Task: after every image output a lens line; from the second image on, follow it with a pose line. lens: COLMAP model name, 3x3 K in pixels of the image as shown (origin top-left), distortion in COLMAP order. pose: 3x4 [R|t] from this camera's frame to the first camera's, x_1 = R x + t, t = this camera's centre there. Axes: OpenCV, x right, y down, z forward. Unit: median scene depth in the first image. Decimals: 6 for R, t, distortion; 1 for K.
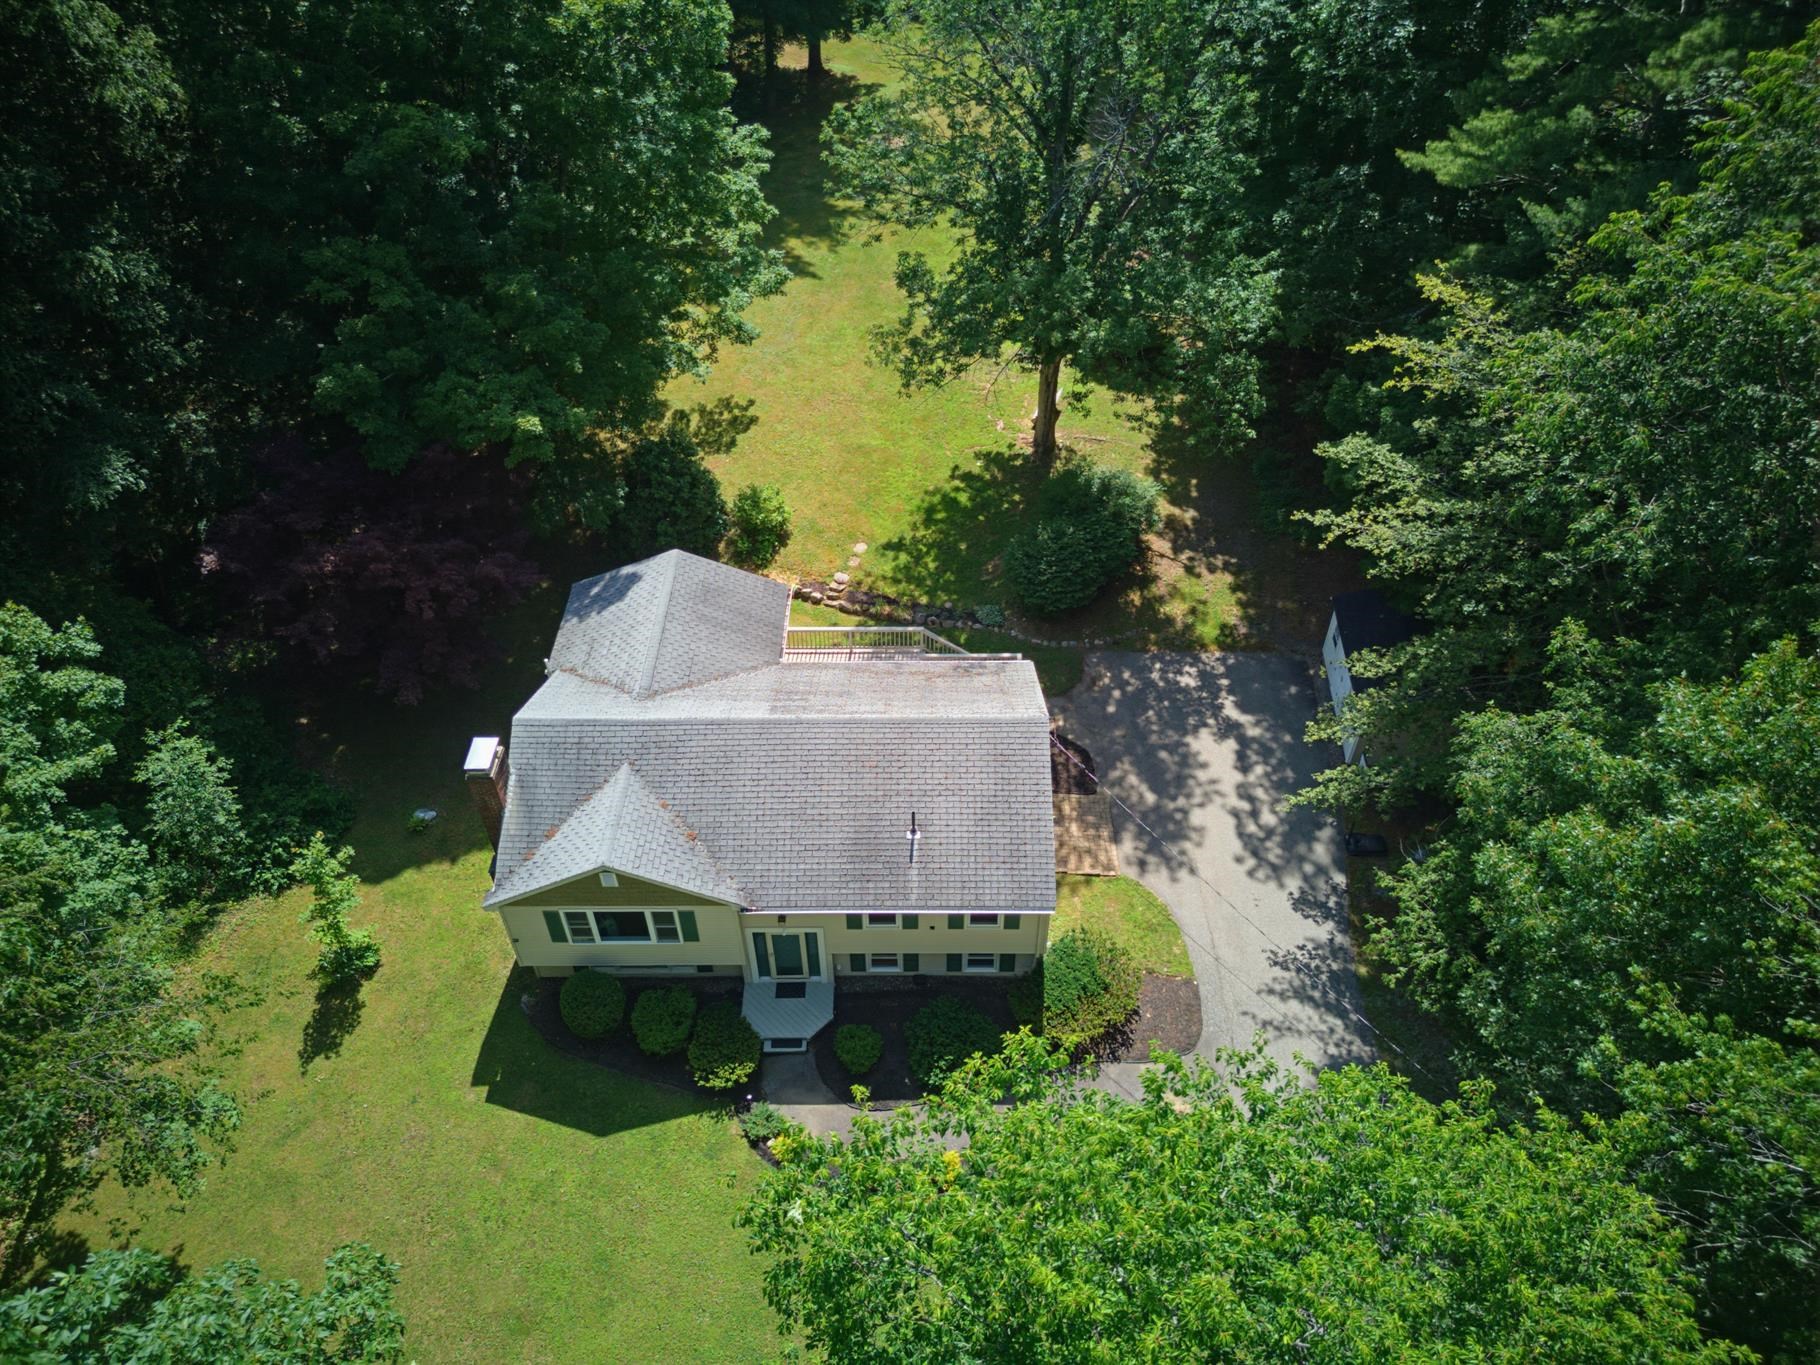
lens RADIAL K [[1299.2, 0, 914.6], [0, 1299.2, 677.2], [0, 0, 1]] dist [0.026295, -0.023672]
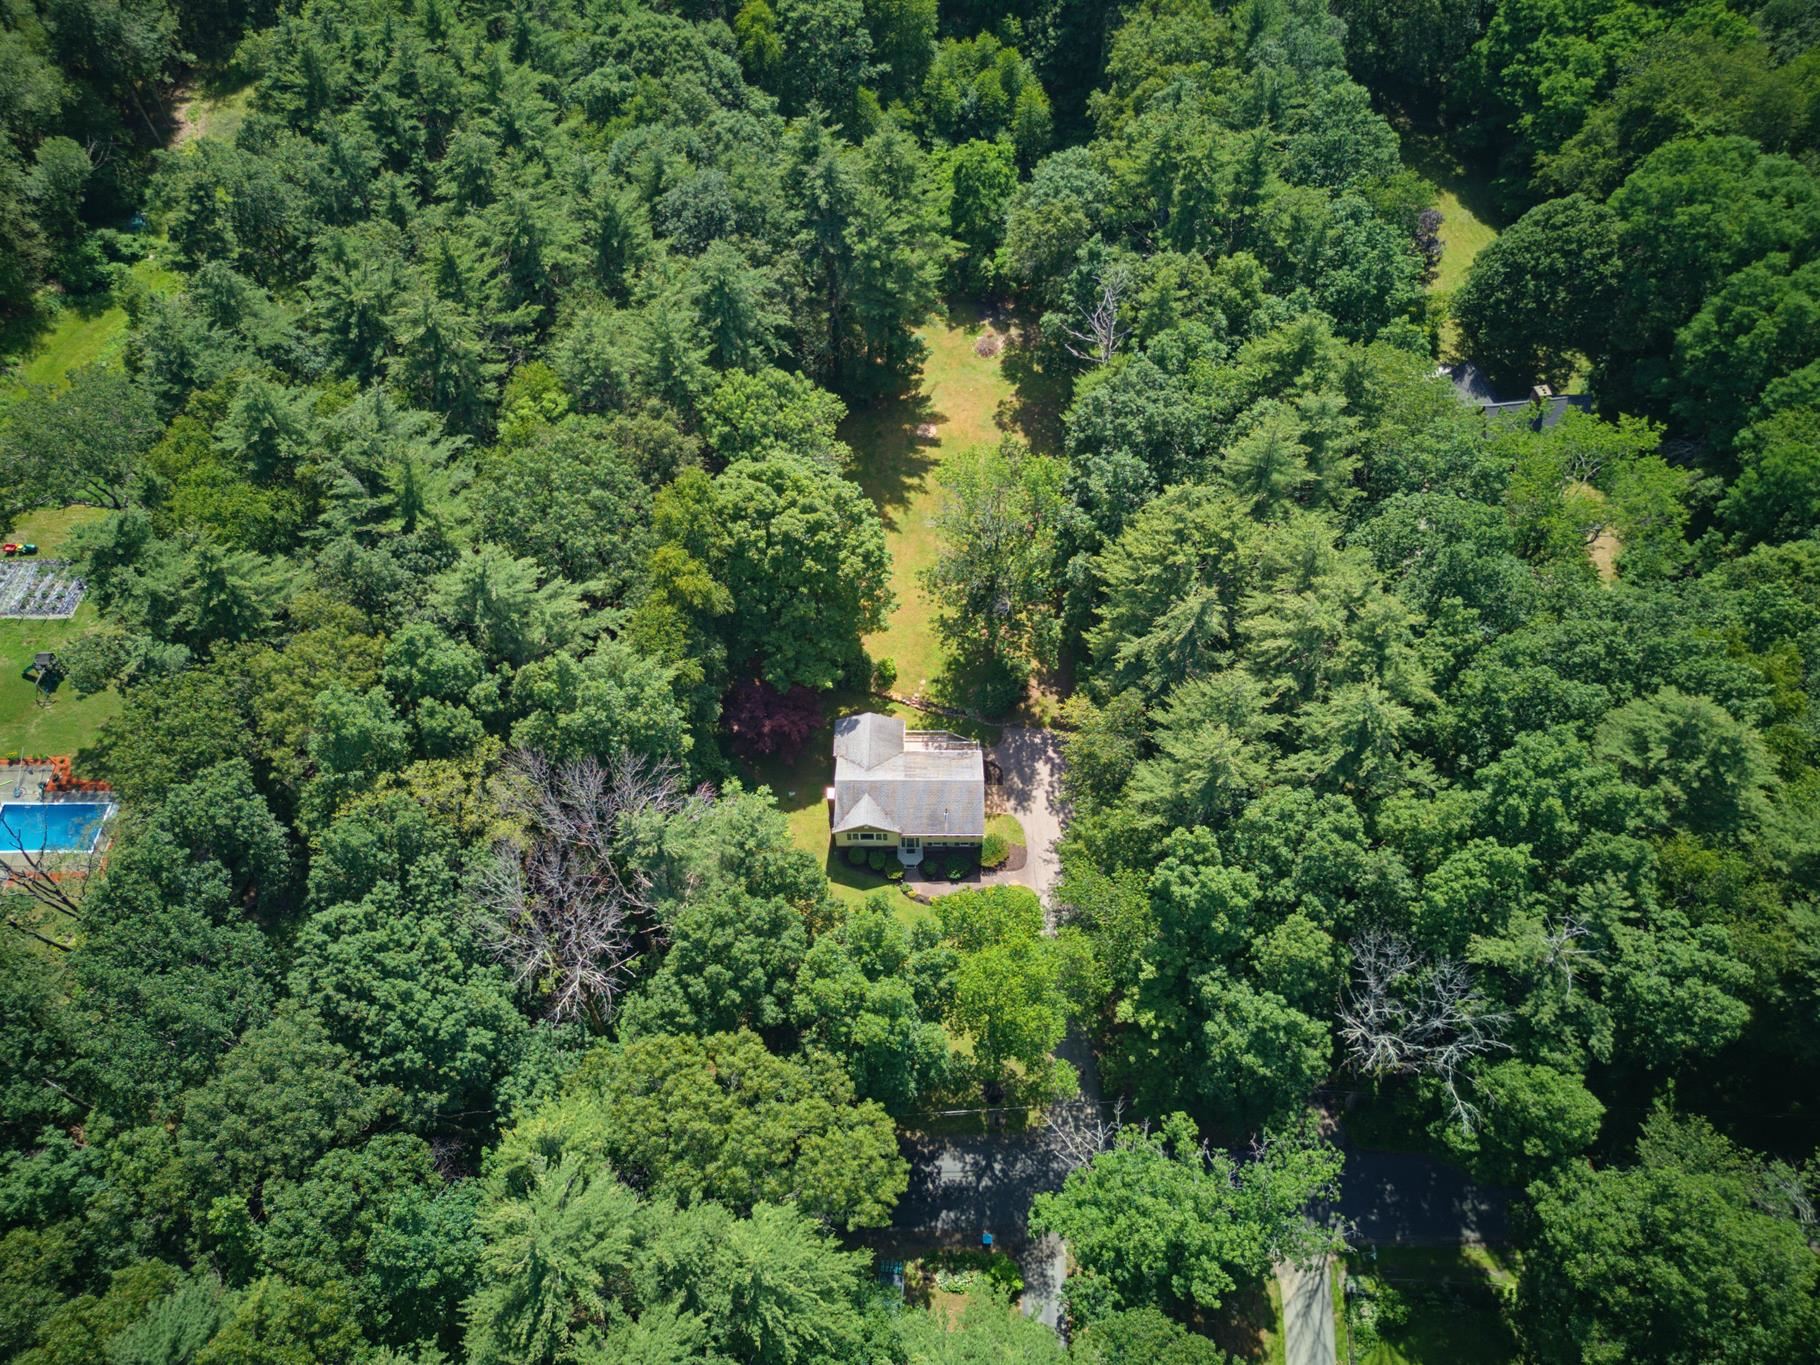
lens RADIAL K [[1299.2, 0, 910.8], [0, 1299.2, 690.6], [0, 0, 1]] dist [0.026295, -0.023672]
pose [[0.999990, 0.001808, -0.003972, -0.067055], [-0.000918, 0.976946, 0.213485, -0.768856], [0.004266, -0.213480, 0.976938, -1.928423]]
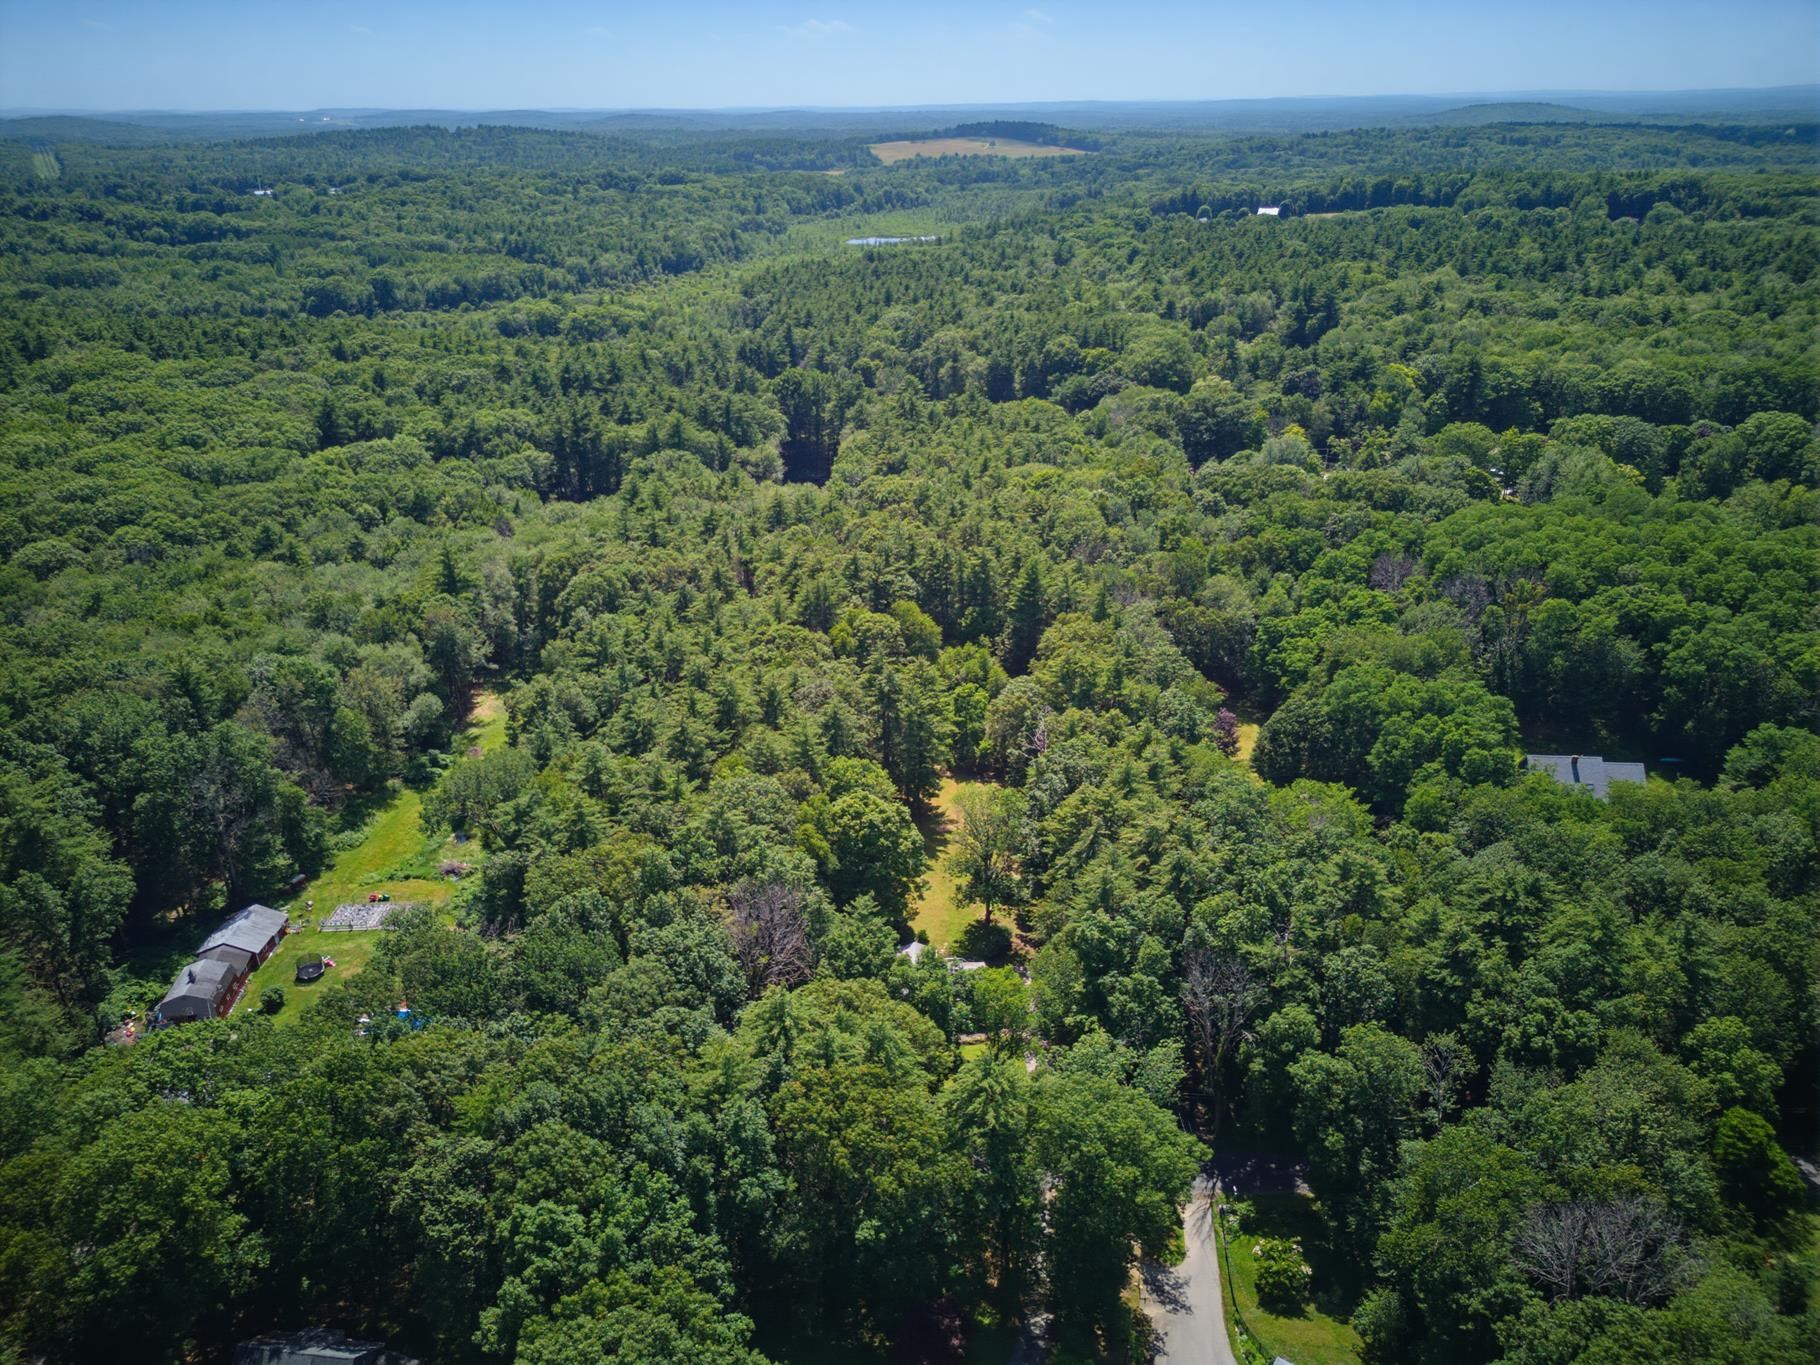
lens RADIAL K [[1299.2, 0, 908.1], [0, 1299.2, 680.1], [0, 0, 1]] dist [0.026295, -0.023672]
pose [[0.999977, -0.004956, 0.004625, -0.216663], [0.006245, 0.938851, -0.344267, 0.671587], [-0.002636, 0.344288, 0.938860, -4.008033]]
